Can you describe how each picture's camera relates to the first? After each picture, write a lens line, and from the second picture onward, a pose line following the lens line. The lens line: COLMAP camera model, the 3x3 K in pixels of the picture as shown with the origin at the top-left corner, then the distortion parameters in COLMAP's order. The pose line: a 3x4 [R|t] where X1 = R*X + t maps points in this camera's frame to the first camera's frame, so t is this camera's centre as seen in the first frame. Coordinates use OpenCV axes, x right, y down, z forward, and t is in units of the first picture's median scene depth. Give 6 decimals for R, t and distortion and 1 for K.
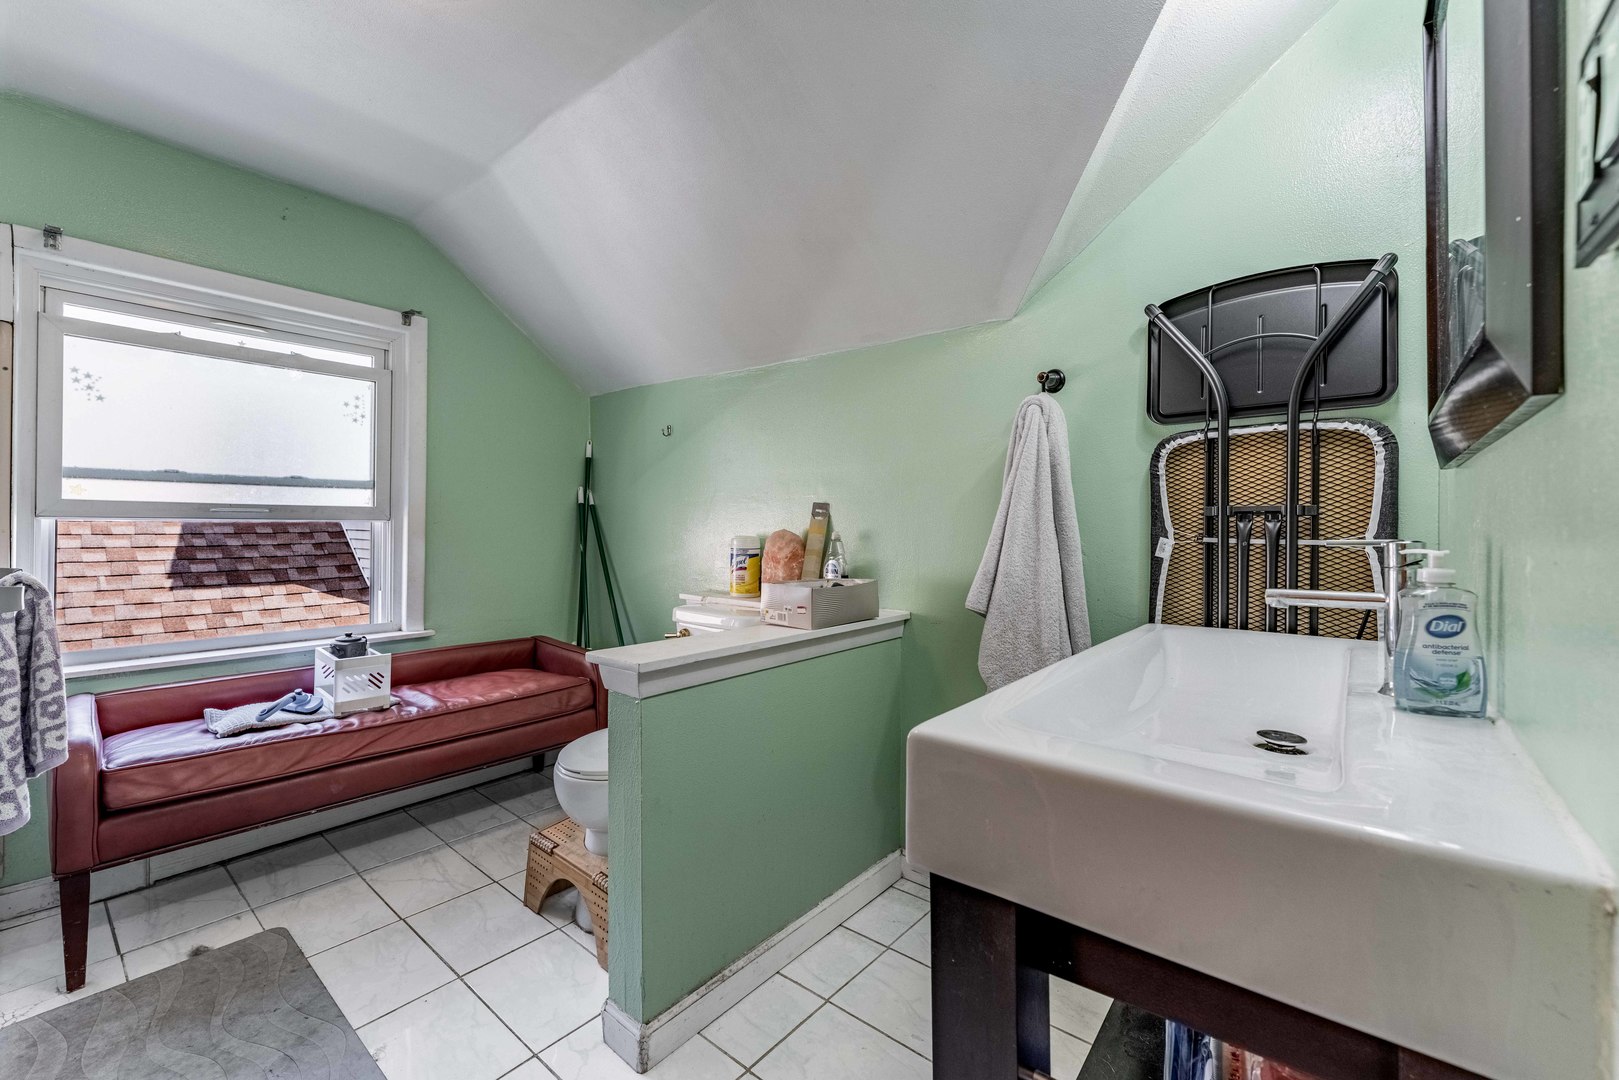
lens RADIAL K [[675.6, 0, 809.0], [0, 675.6, 528.3], [0, 0, 1]] dist [0.009305, -0.001674]
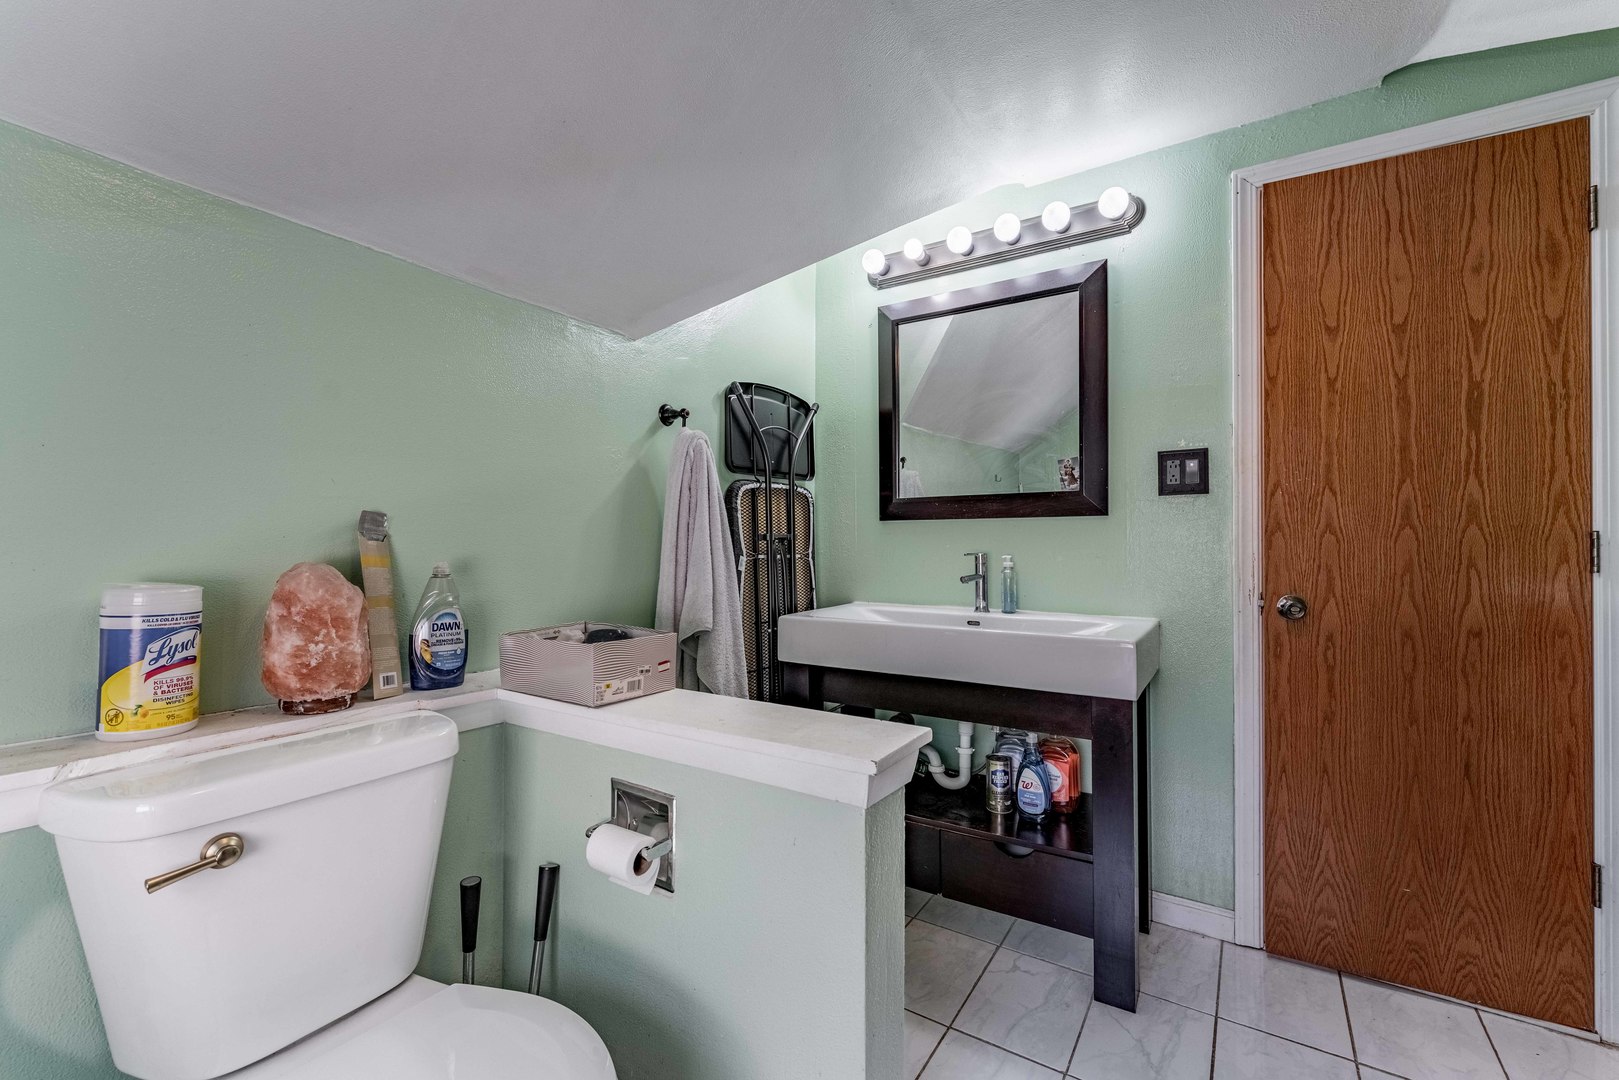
lens RADIAL K [[675.6, 0, 811.5], [0, 675.6, 541.8], [0, 0, 1]] dist [0.009305, -0.001674]
pose [[-0.114350, -0.006682, 0.993418, -0.854908], [0.003487, 0.999969, 0.007127, -0.023698], [-0.993434, 0.004279, -0.114323, 1.022018]]
